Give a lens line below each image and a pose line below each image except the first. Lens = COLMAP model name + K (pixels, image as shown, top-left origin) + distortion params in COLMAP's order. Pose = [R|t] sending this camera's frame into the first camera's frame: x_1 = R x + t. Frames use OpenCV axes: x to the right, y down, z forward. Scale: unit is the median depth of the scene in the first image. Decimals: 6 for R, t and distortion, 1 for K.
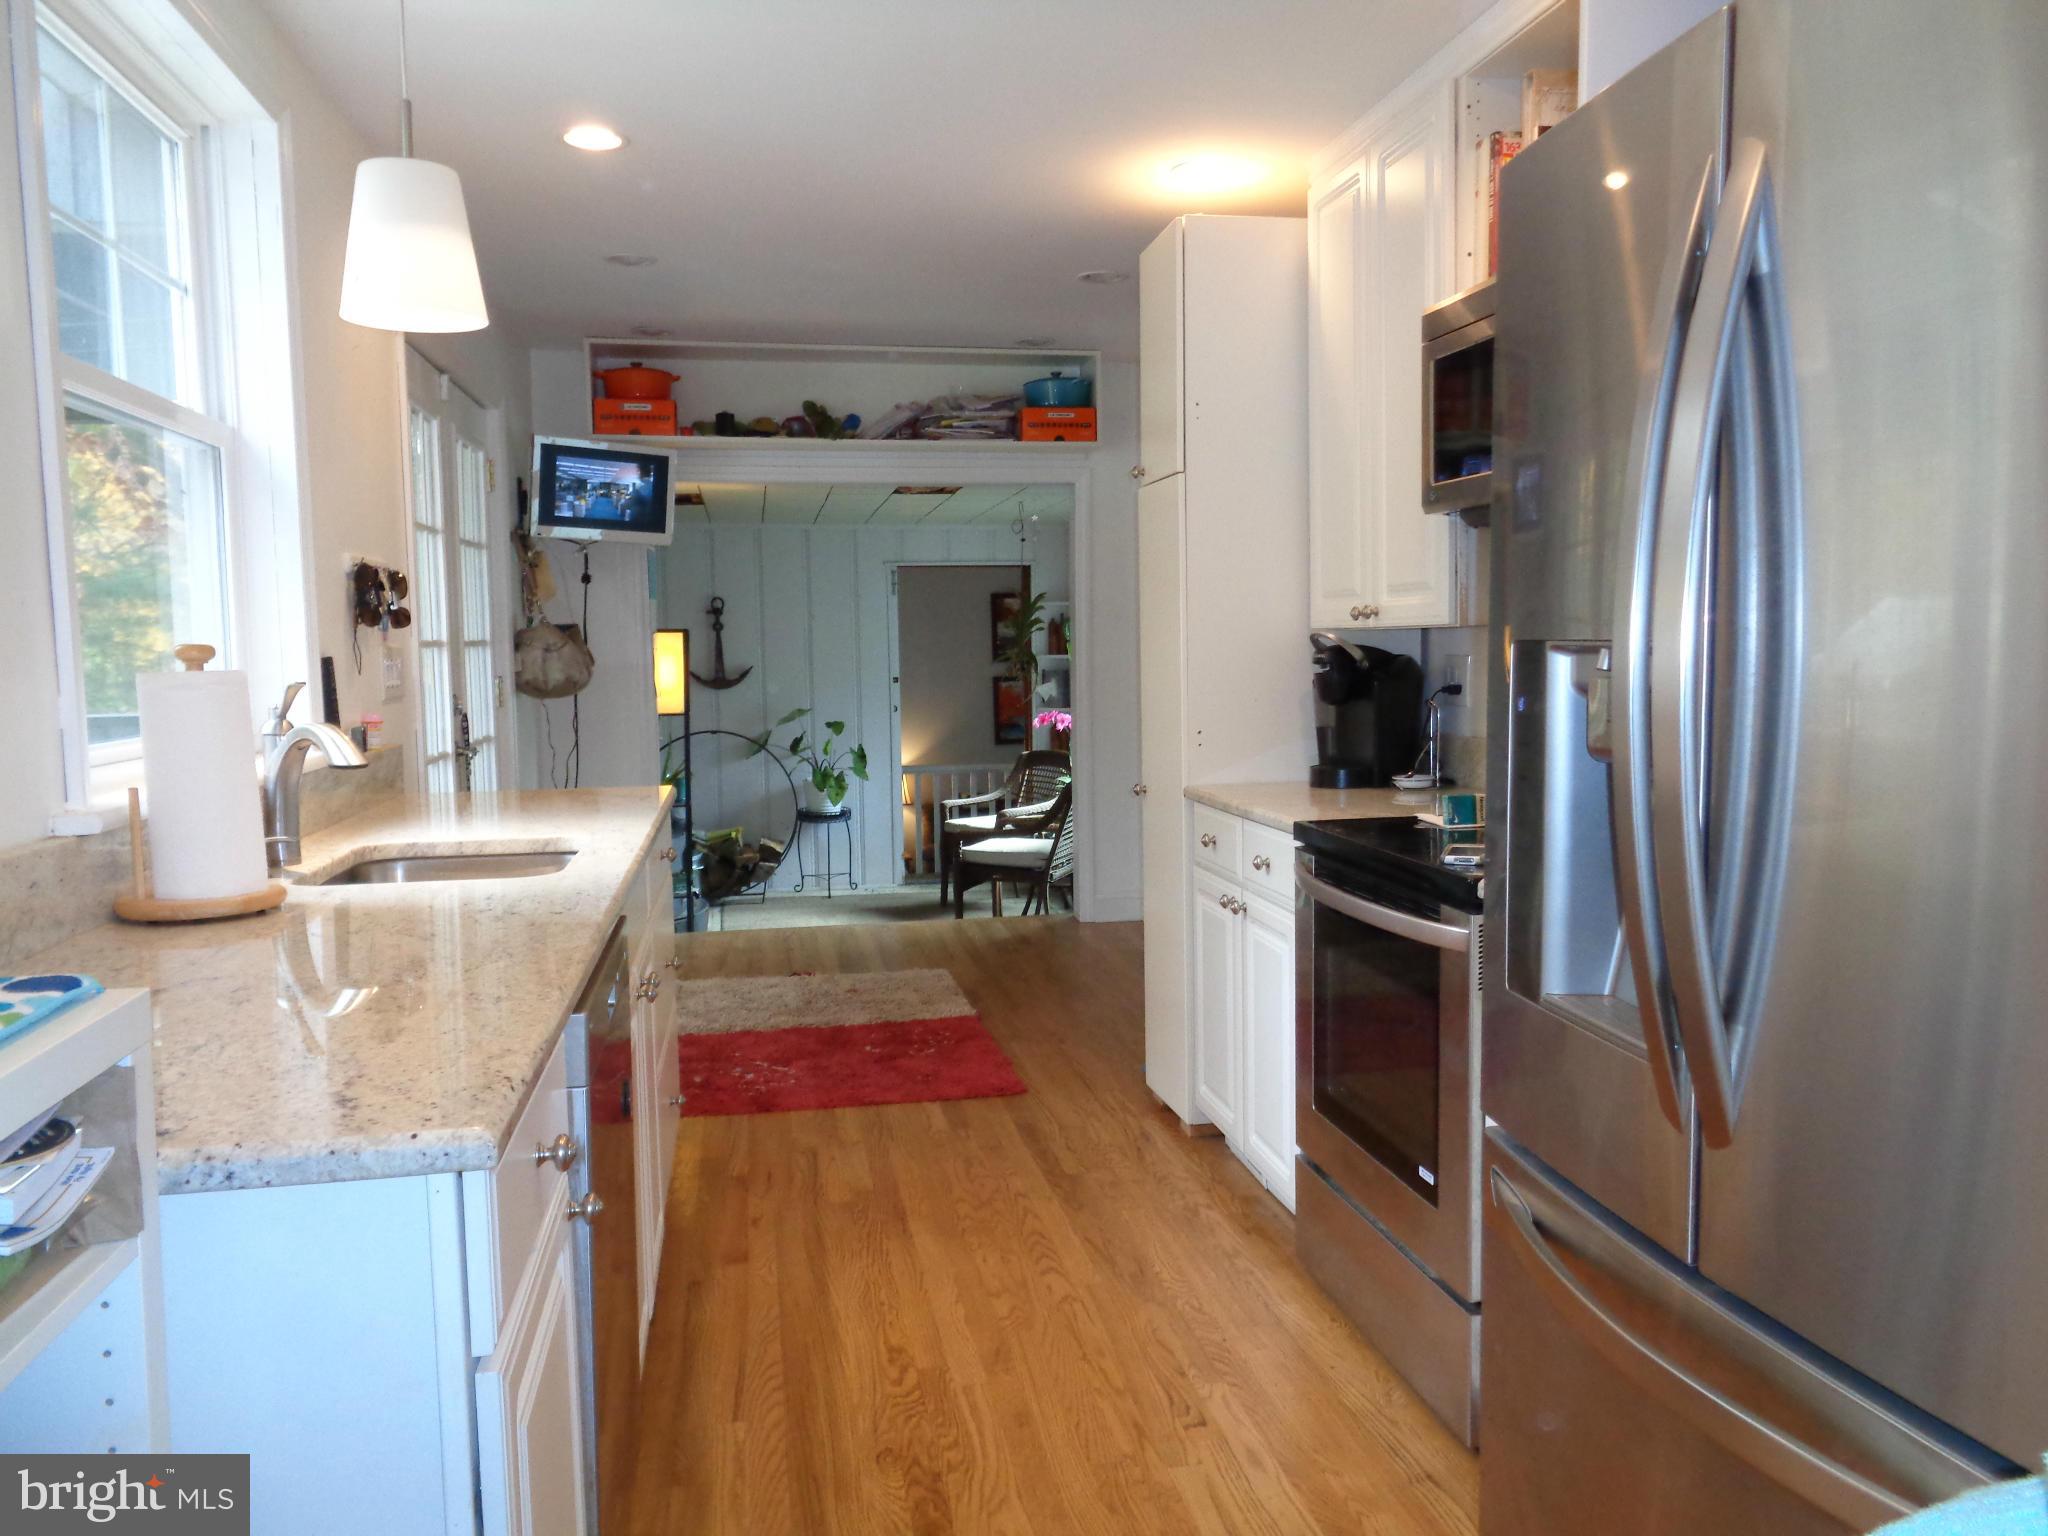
lens RADIAL K [[1553.1, 0, 1030.7], [0, 1553.1, 765.2], [0, 0, 1]] dist [0.010812, -0.006679]
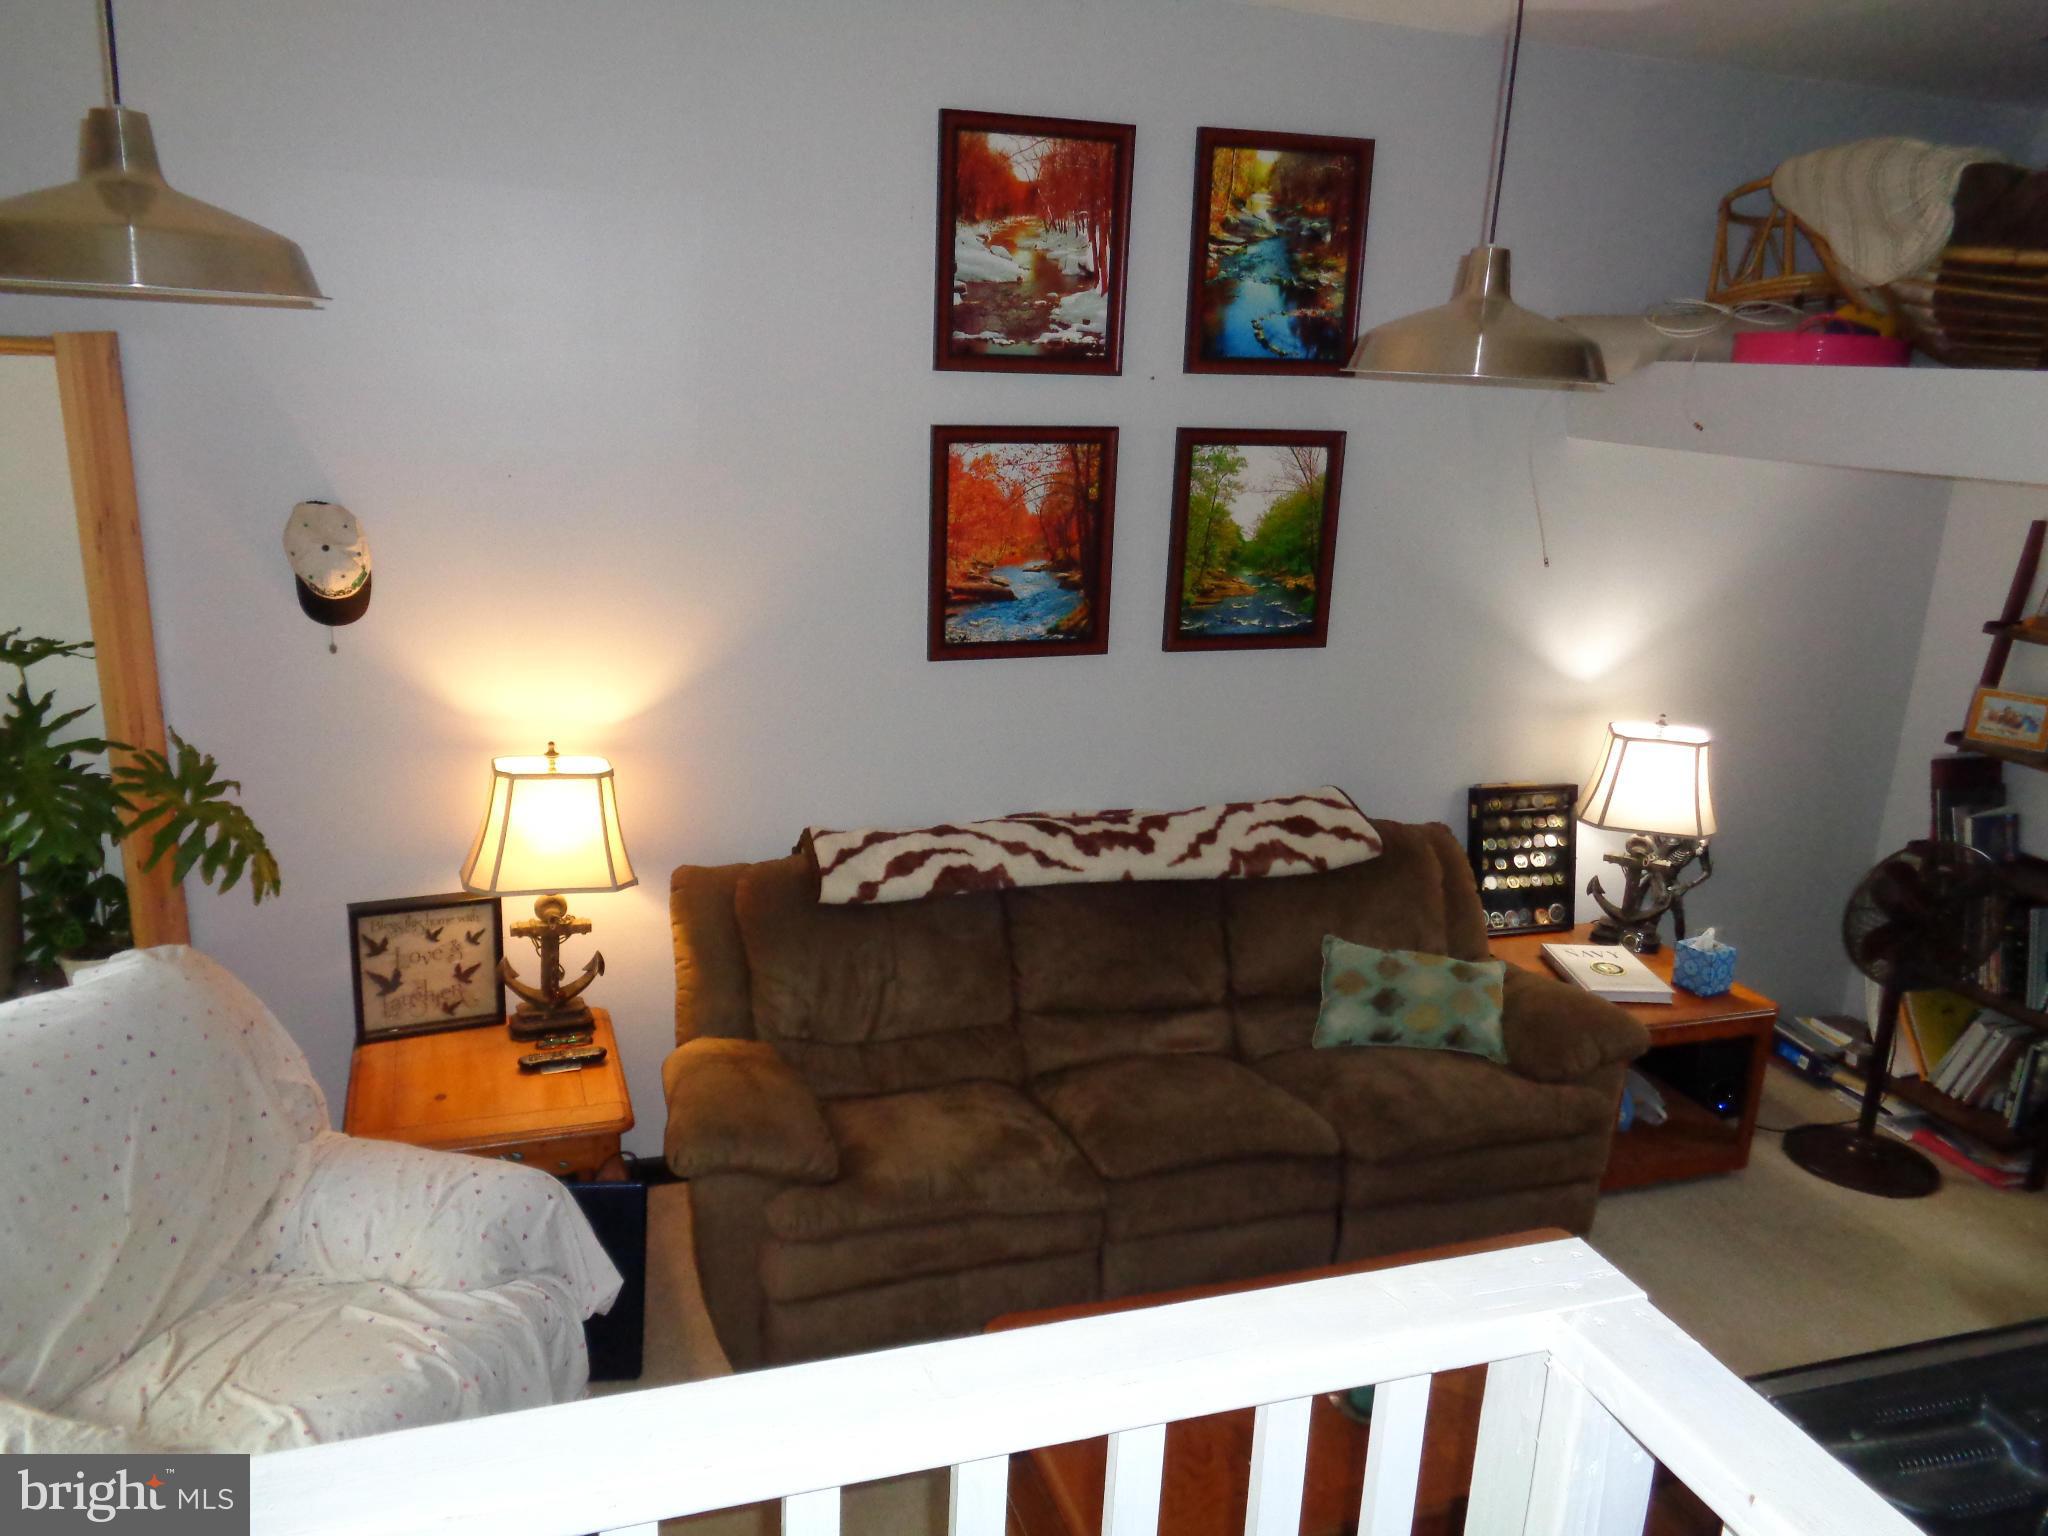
lens RADIAL K [[1553.1, 0, 1017.0], [0, 1553.1, 761.2], [0, 0, 1]] dist [0.010812, -0.006679]
pose [[0.989936, 0.026241, 0.139062, -0.177003], [-0.049060, 0.985355, 0.163303, -0.164422], [-0.132740, -0.168482, 0.976726, 2.694122]]
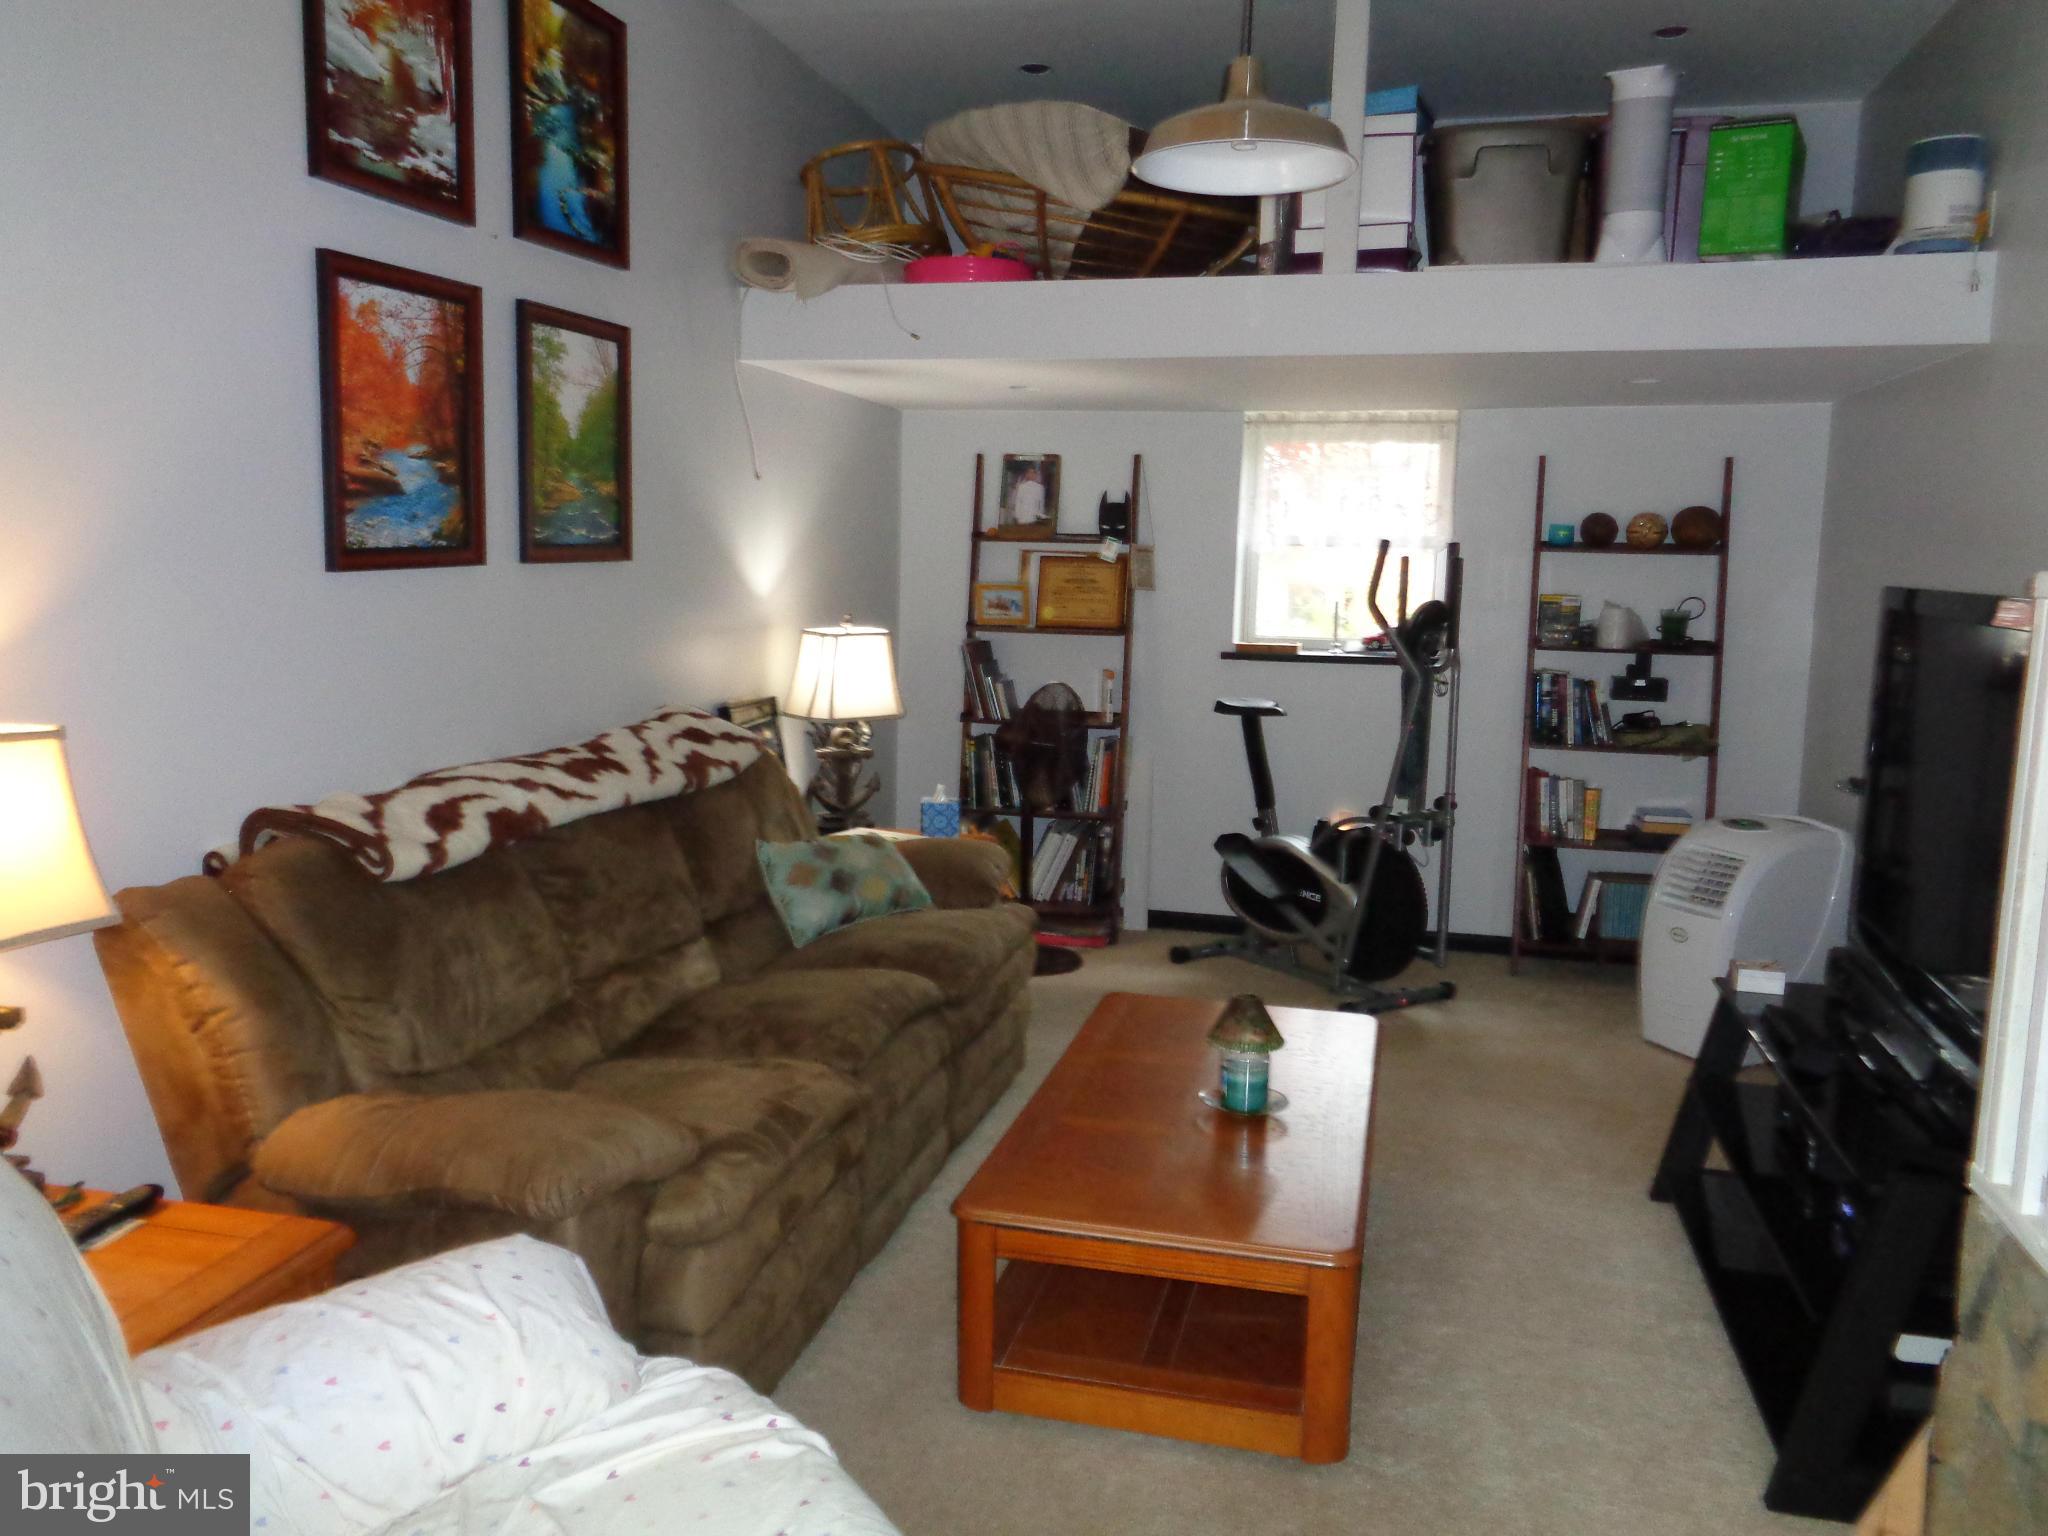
lens RADIAL K [[1553.1, 0, 1025.2], [0, 1553.1, 766.0], [0, 0, 1]] dist [0.010812, -0.006679]
pose [[0.429875, -0.100650, 0.897261, -0.686071], [0.051751, 0.994880, 0.086807, 0.000741], [-0.901404, 0.009118, 0.432883, 3.113632]]
